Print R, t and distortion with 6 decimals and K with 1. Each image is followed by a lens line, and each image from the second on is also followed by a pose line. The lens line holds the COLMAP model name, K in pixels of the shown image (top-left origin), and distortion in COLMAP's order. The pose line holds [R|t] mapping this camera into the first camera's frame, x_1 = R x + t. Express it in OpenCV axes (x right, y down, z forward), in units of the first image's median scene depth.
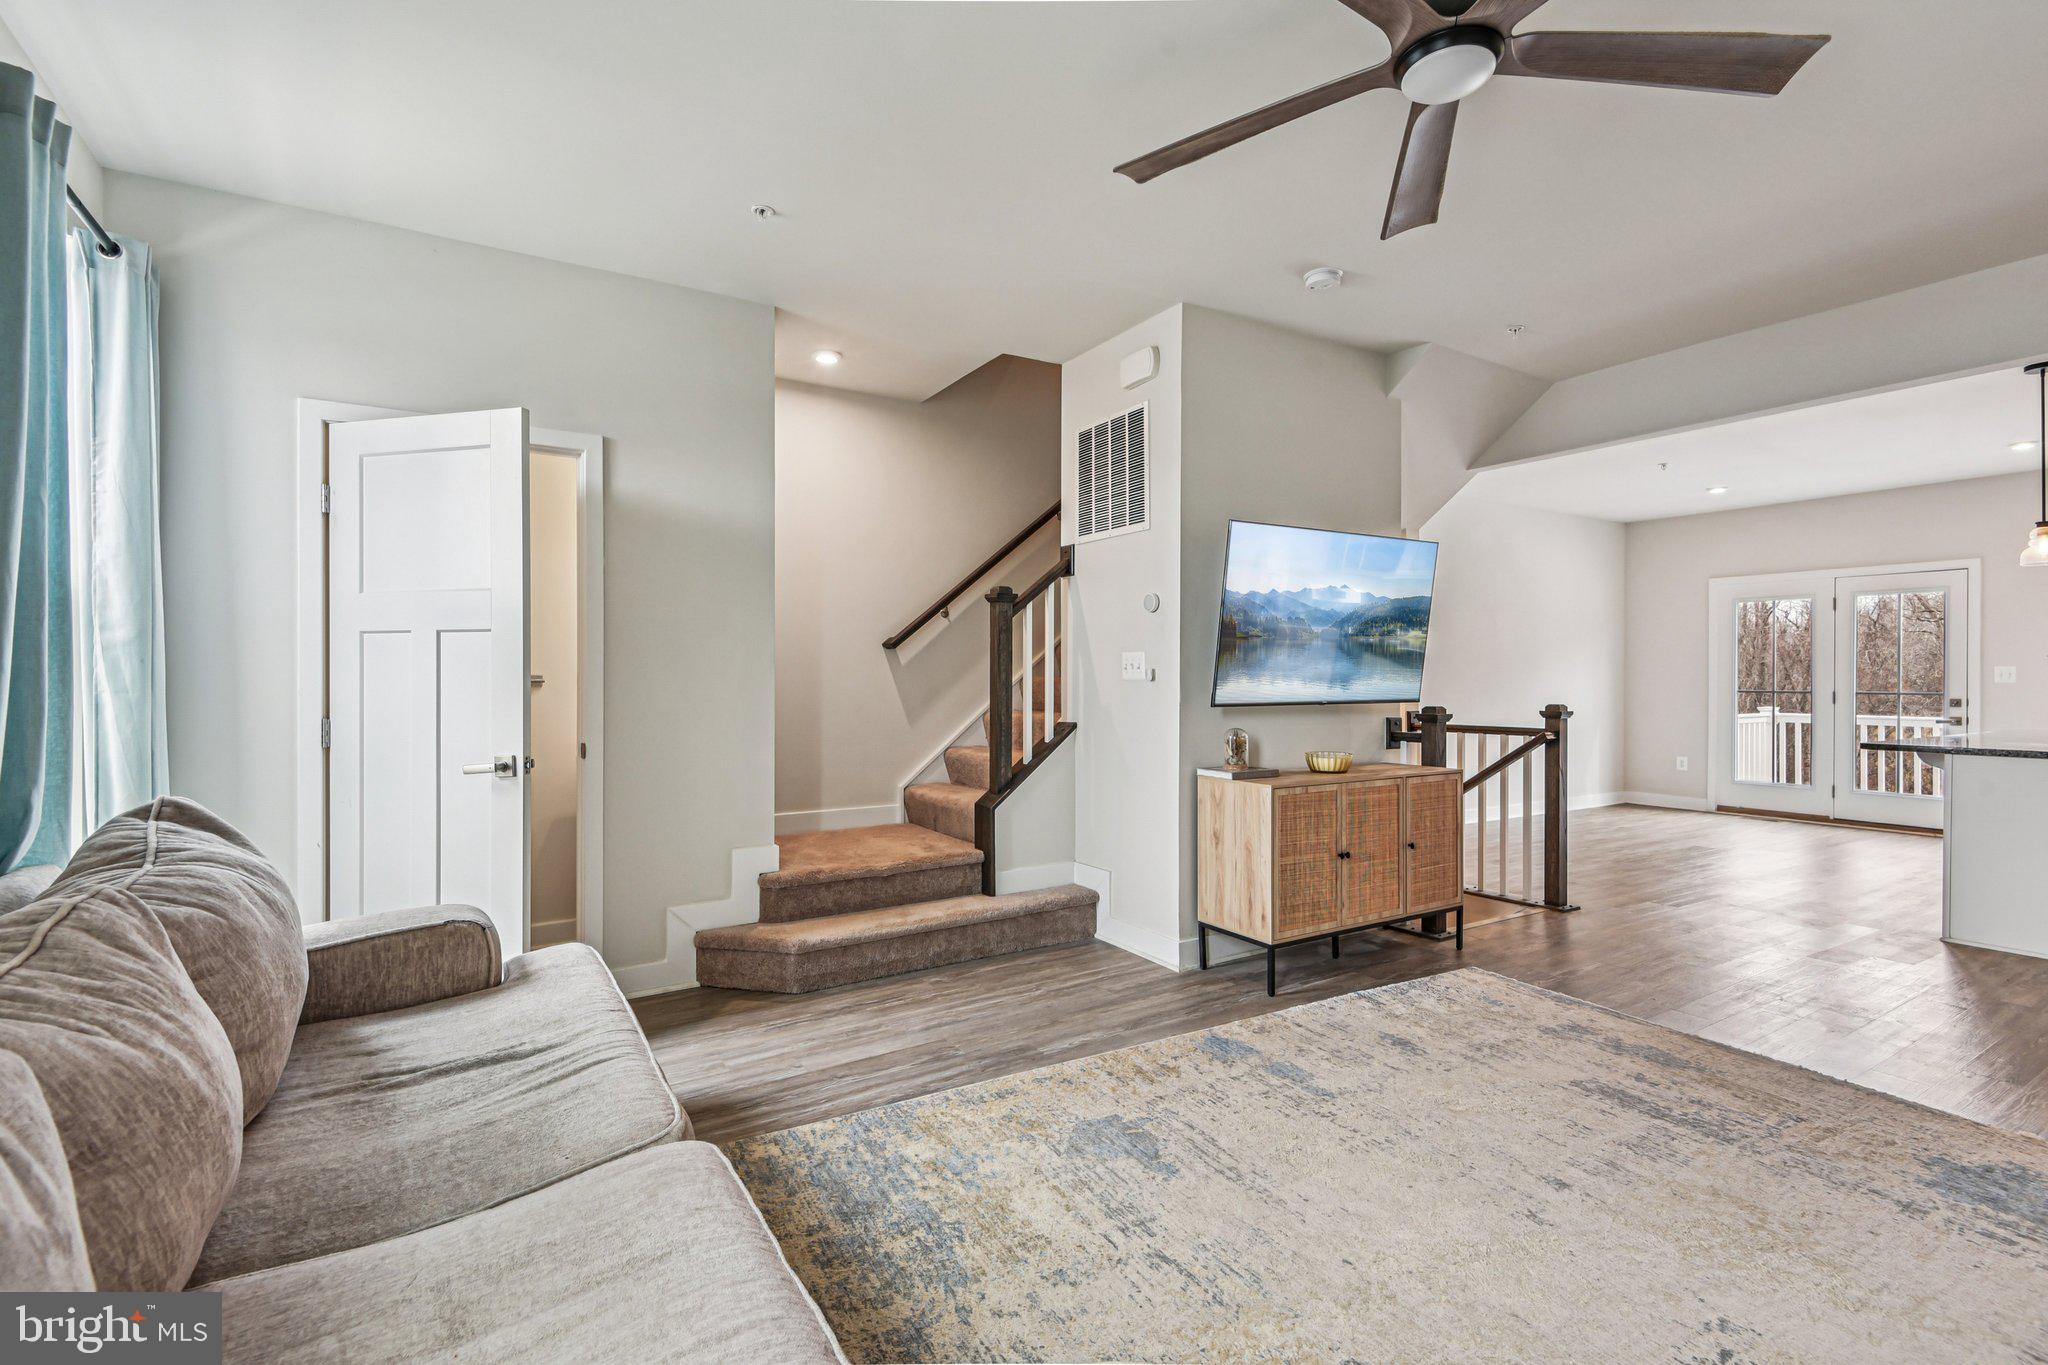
lens RADIAL K [[932.1, 0, 1018.5], [0, 932.1, 685.0], [0, 0, 1]] dist [0.021406, -0.011933]
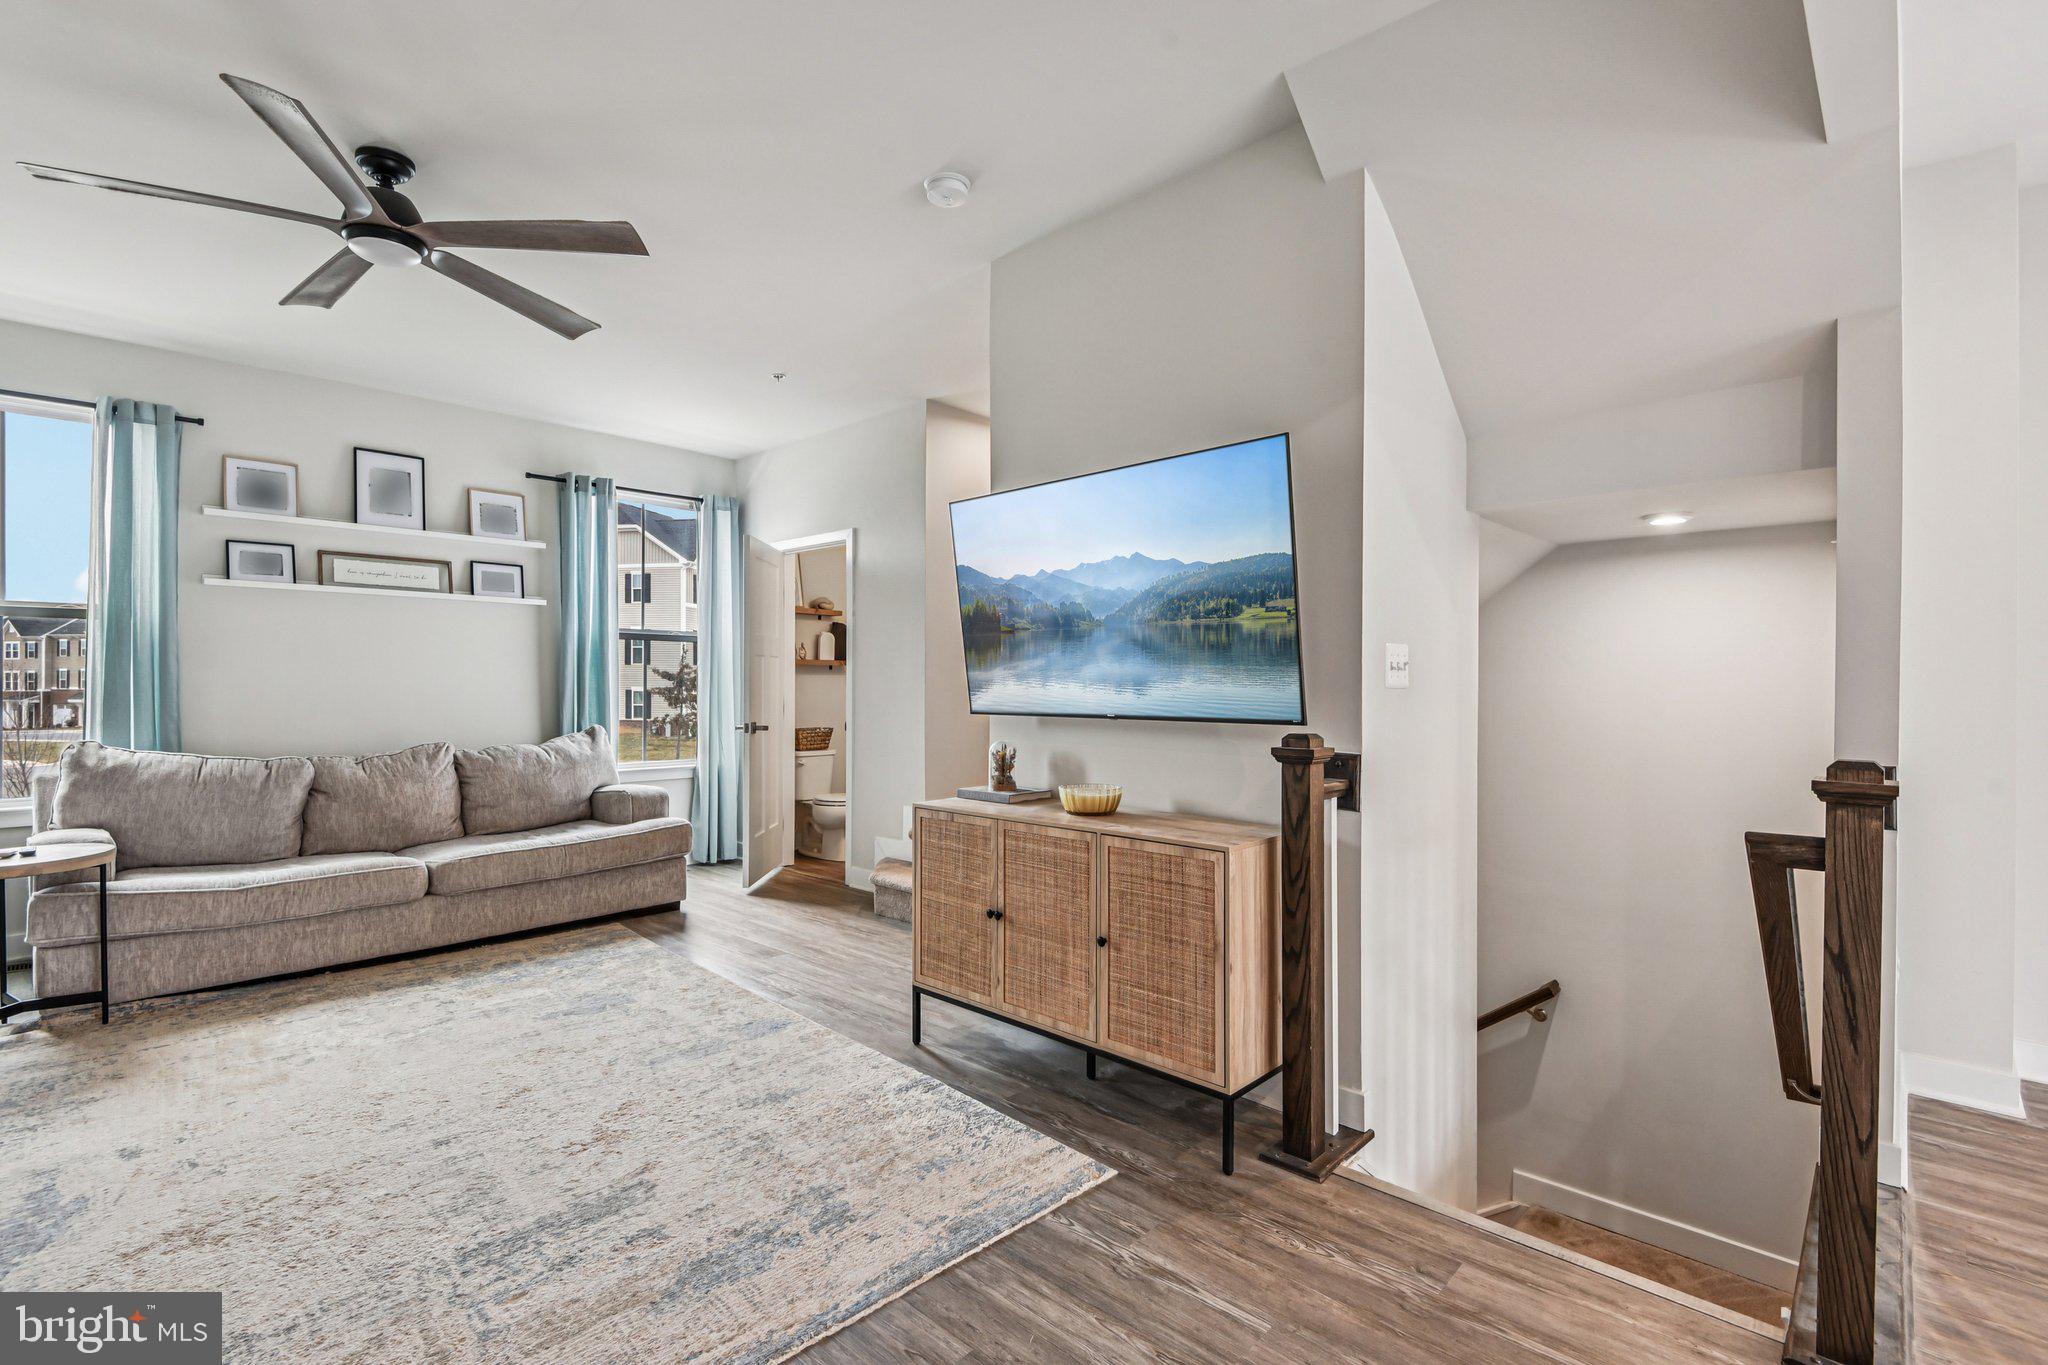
lens RADIAL K [[945.2, 0, 1022.9], [0, 945.2, 685.5], [0, 0, 1]] dist [0.022029, -0.012995]
pose [[0.245839, 0.003288, -0.969305, 1.387039], [-0.005329, 0.999984, 0.002040, -0.006664], [0.969296, 0.004664, 0.245853, 1.052668]]
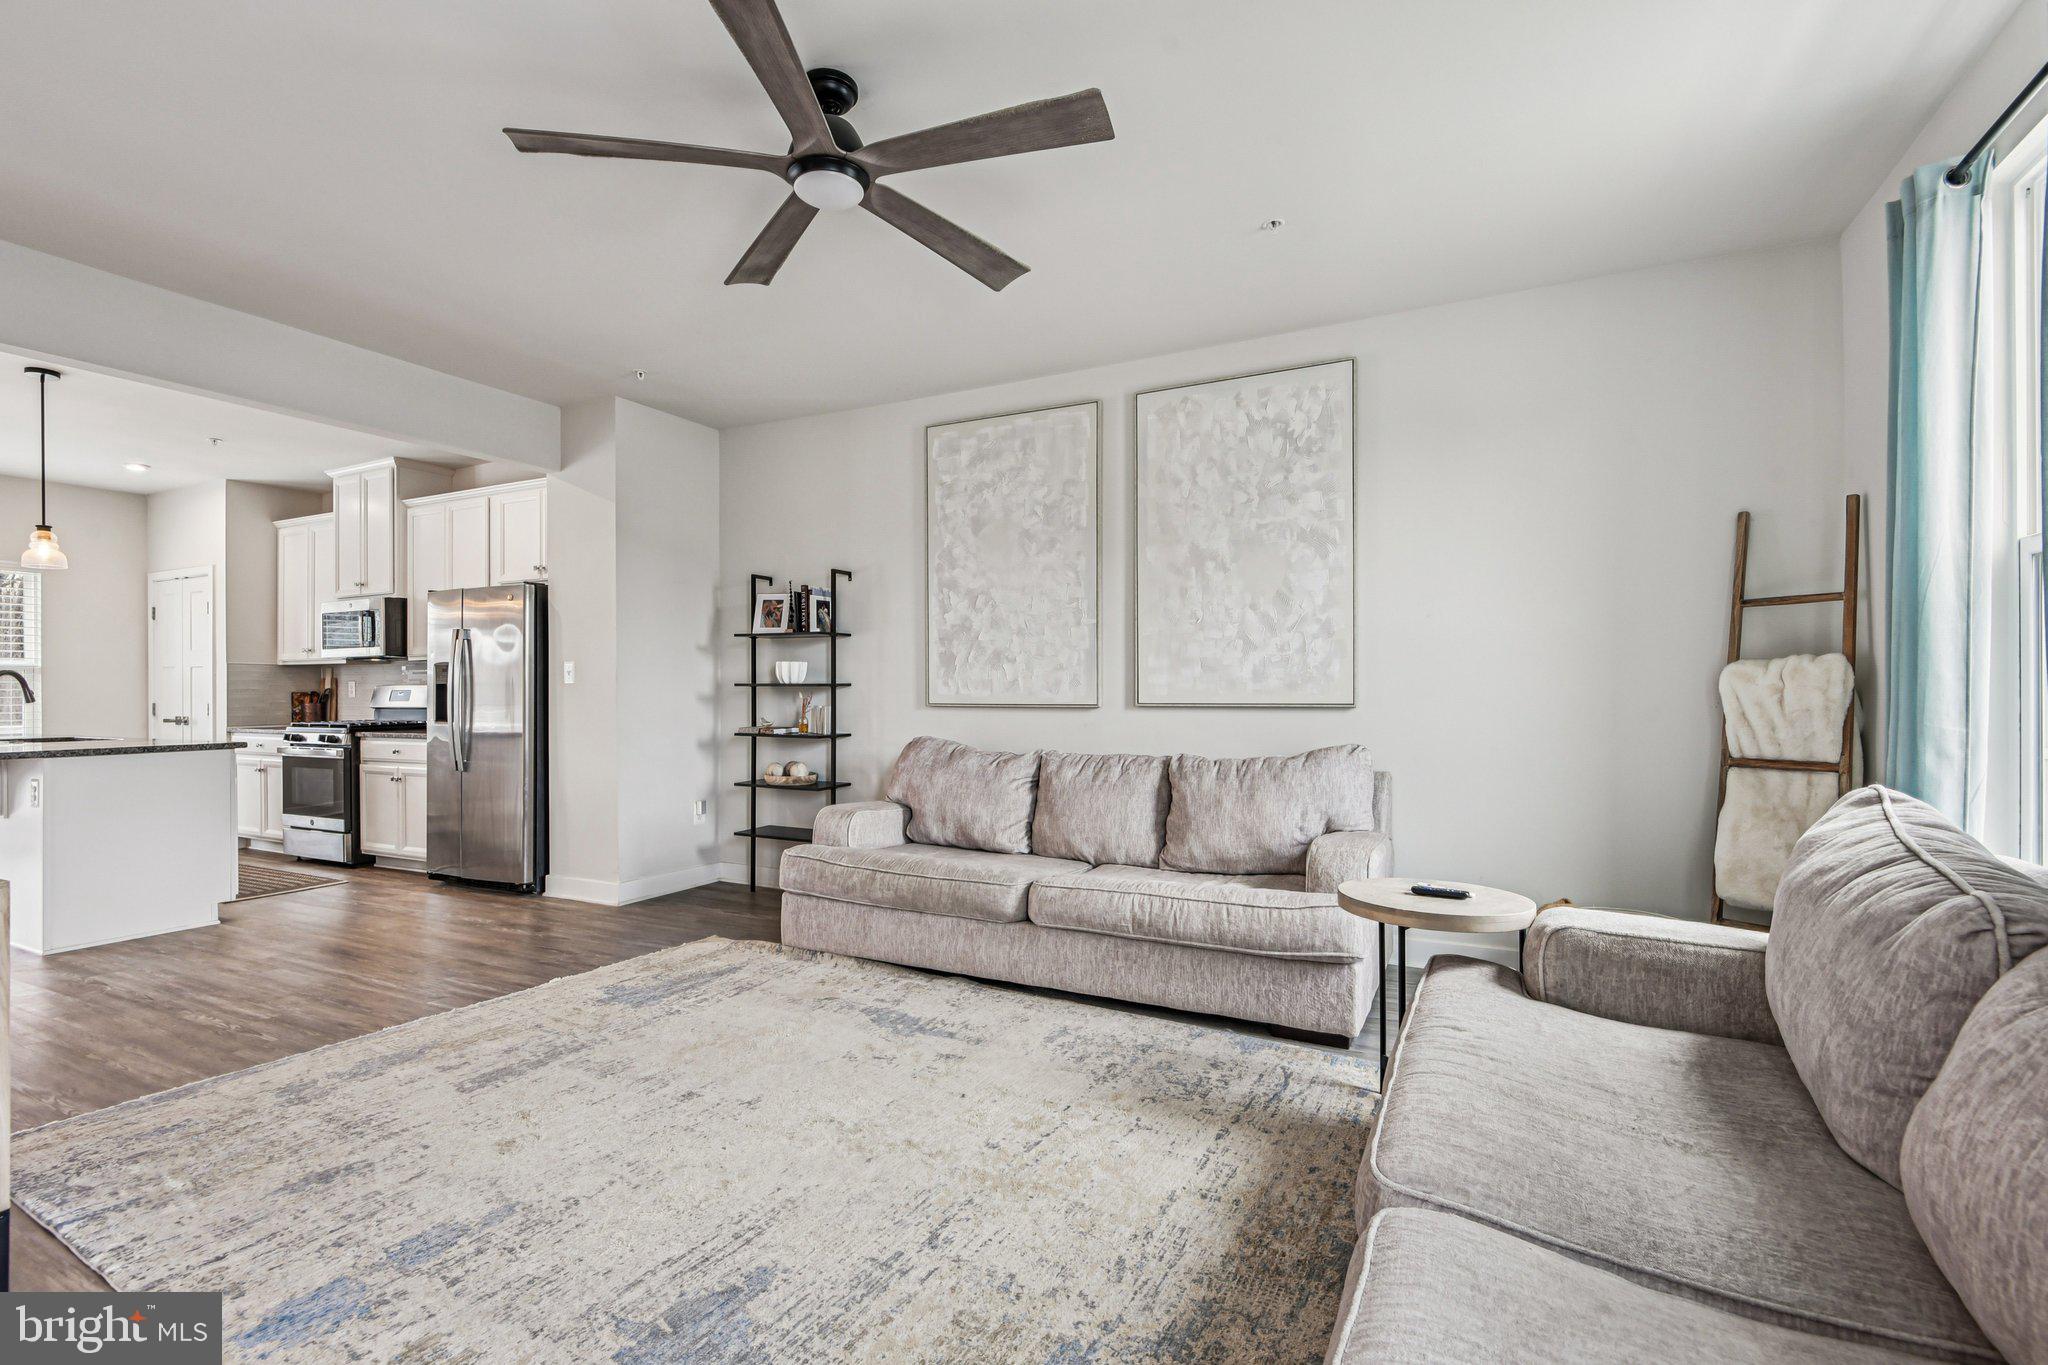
lens RADIAL K [[932.1, 0, 1018.5], [0, 932.1, 685.0], [0, 0, 1]] dist [0.021406, -0.011933]
pose [[-0.510237, 0.001986, 0.860032, -0.507719], [0.006035, 0.999981, 0.001271, 0.006697], [-0.860013, 0.005839, -0.510239, 0.949261]]
